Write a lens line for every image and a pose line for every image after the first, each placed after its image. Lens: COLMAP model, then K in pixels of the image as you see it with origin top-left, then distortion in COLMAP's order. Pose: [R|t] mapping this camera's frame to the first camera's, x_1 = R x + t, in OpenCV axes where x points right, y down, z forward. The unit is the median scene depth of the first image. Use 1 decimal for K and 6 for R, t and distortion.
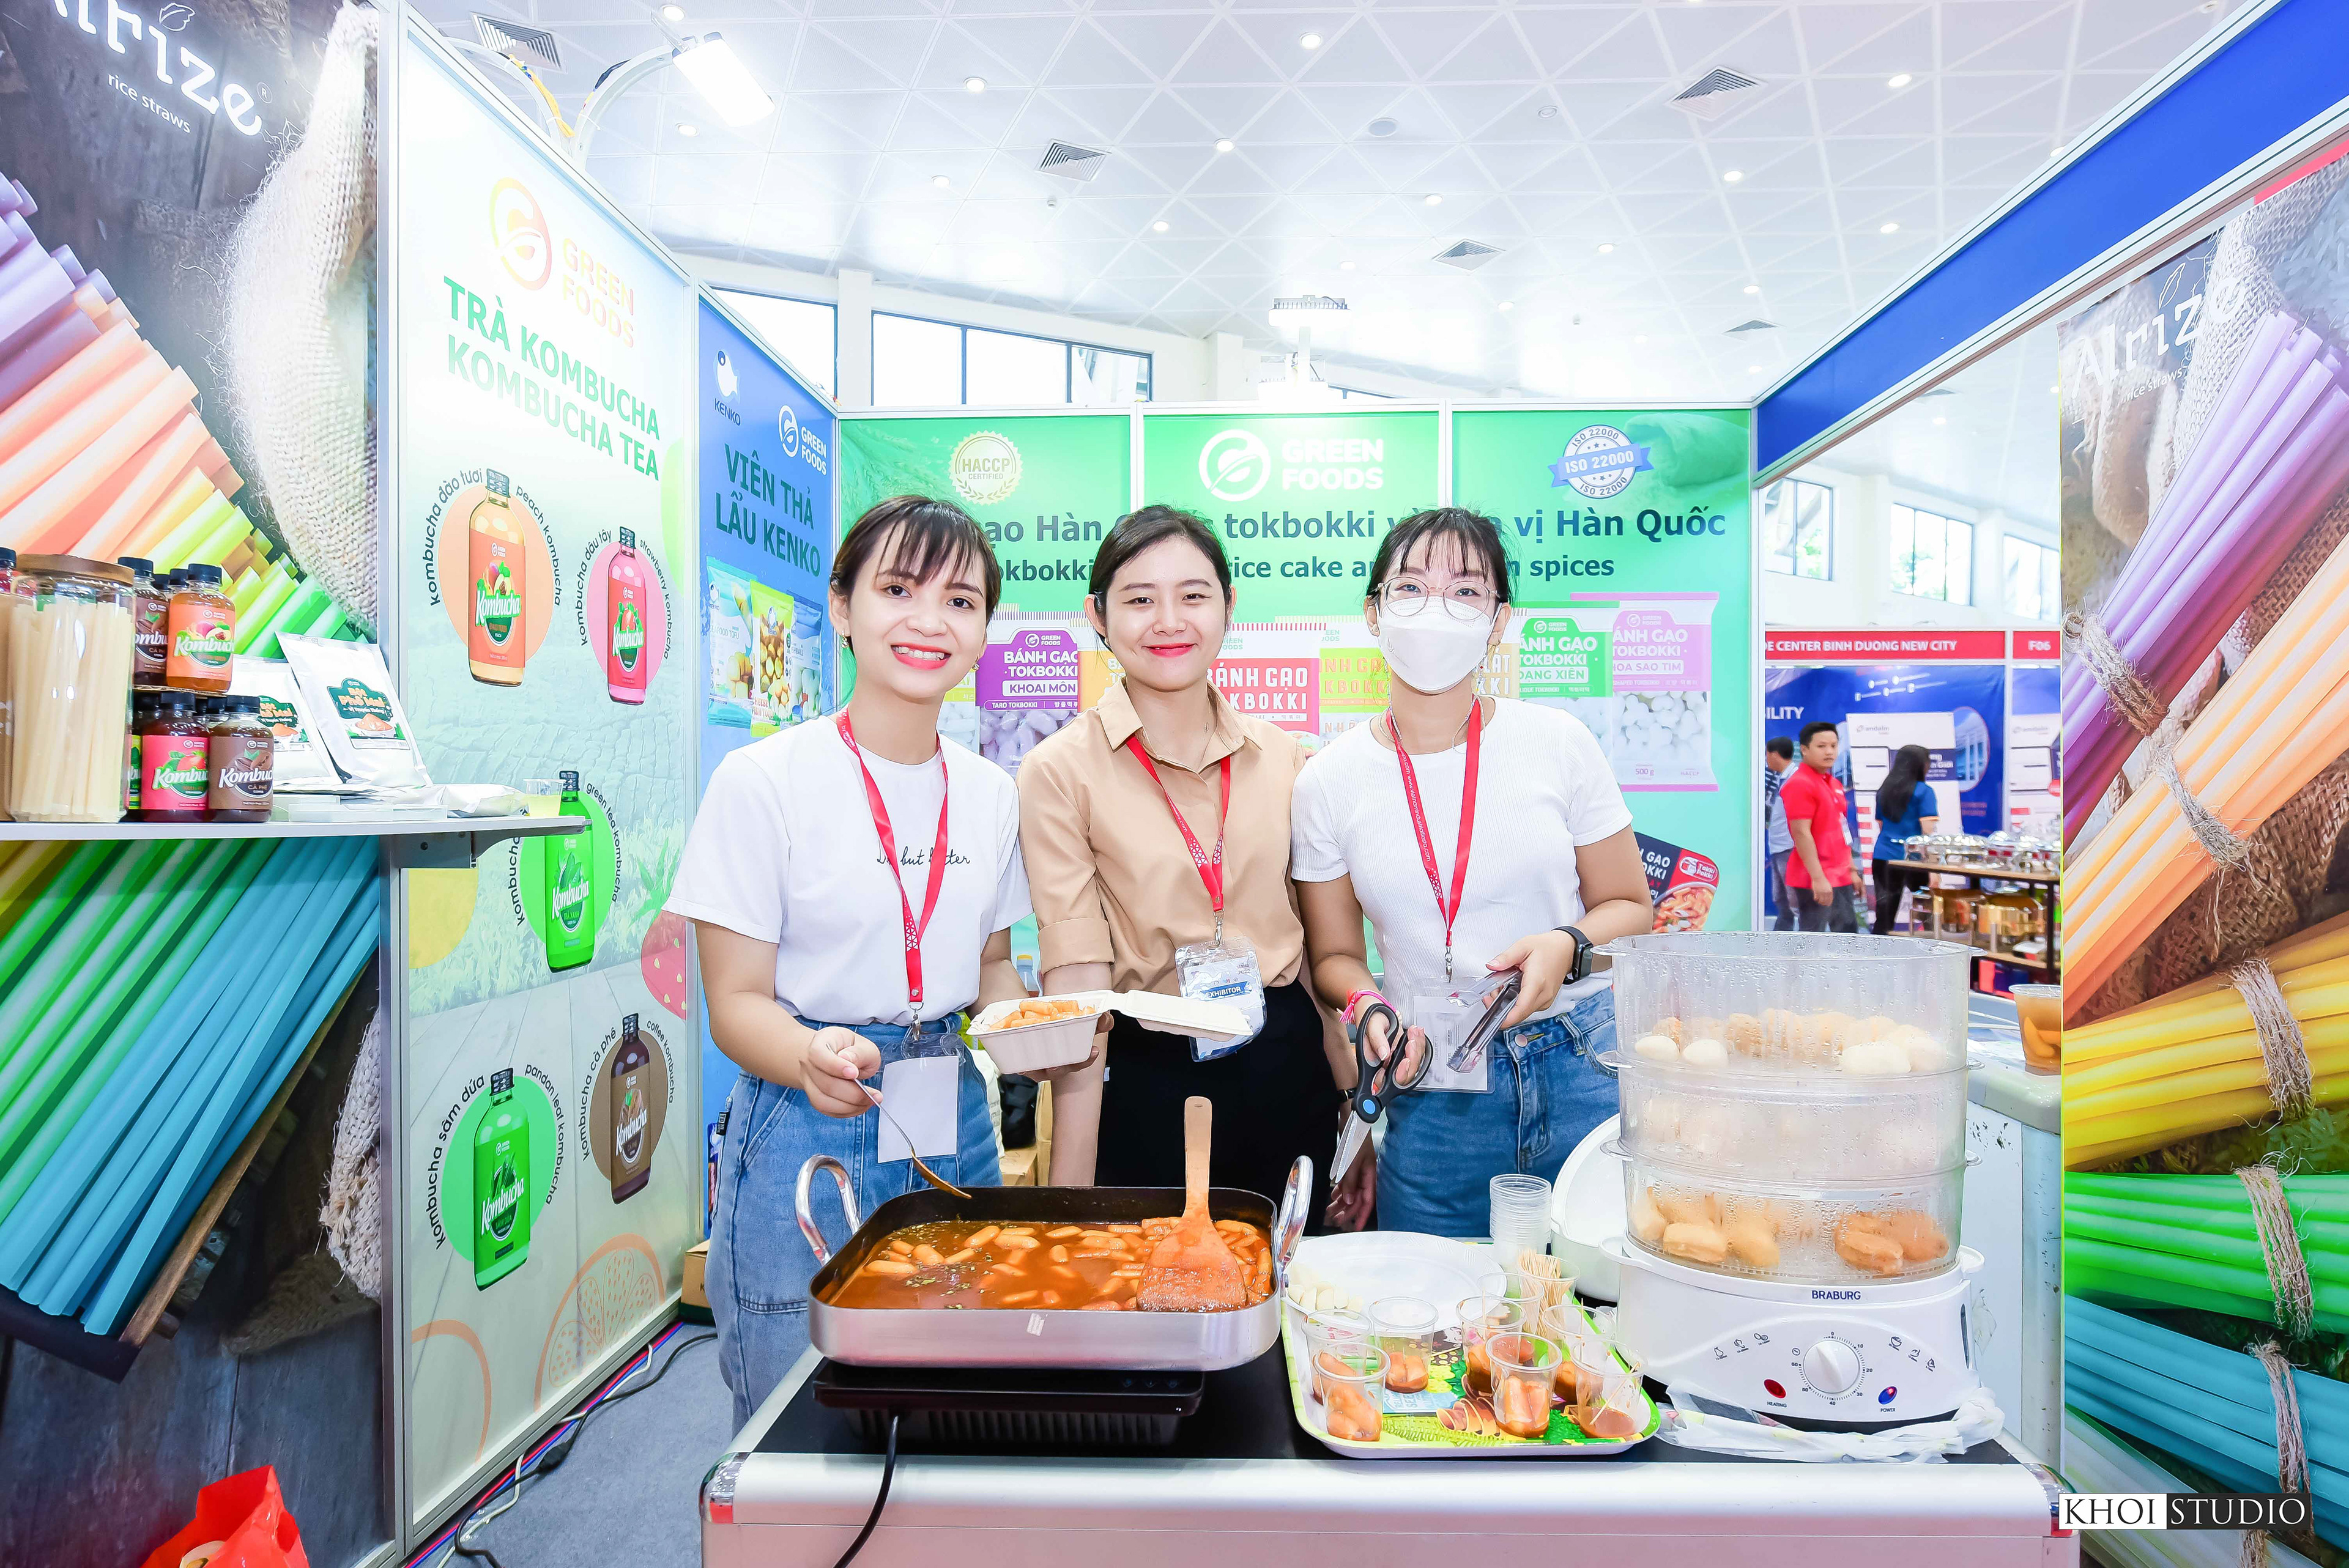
lens RADIAL K [[1195.4, 0, 1180.0], [0, 1195.4, 790.9], [0, 0, 1]] dist [0.001215, -0.000029]
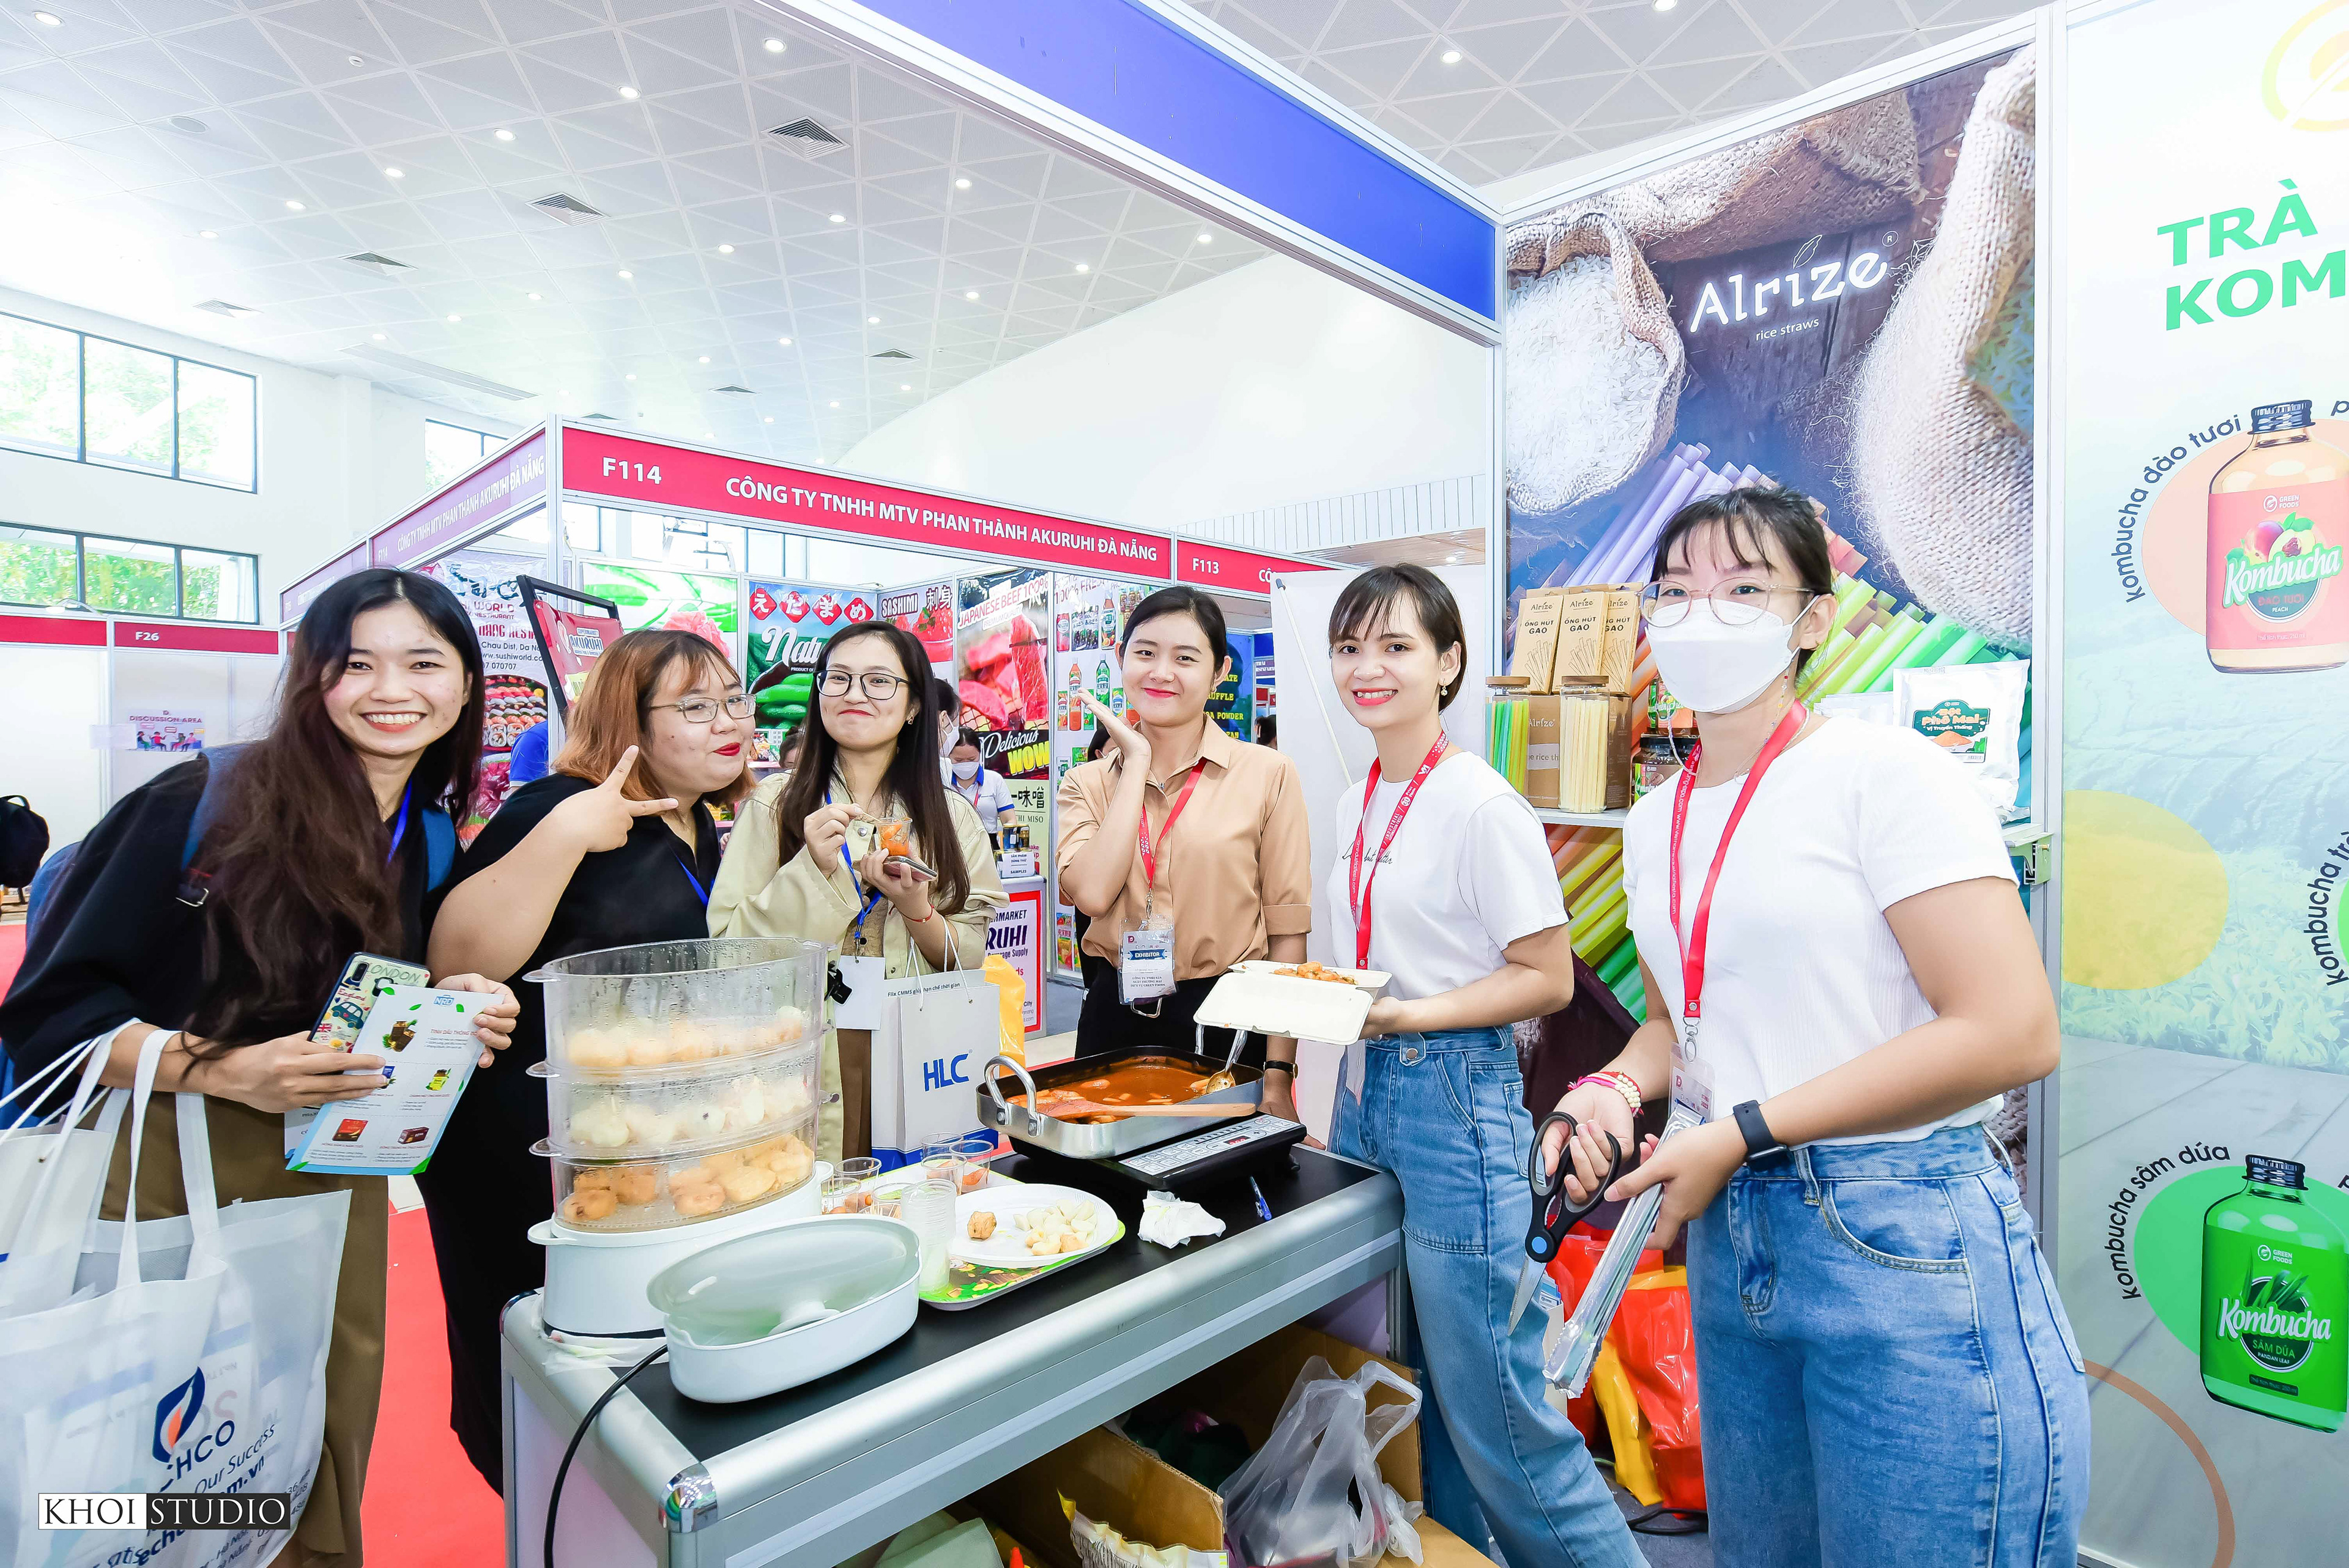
lens RADIAL K [[1195.4, 0, 1175.5], [0, 1195.4, 785.0], [0, 0, 1]] dist [0.001215, -0.000029]
pose [[-0.671475, 0.009293, -0.740969, 0.546228], [-0.002809, 0.999882, 0.015085, -0.025367], [0.741022, 0.012210, -0.671370, 1.062327]]
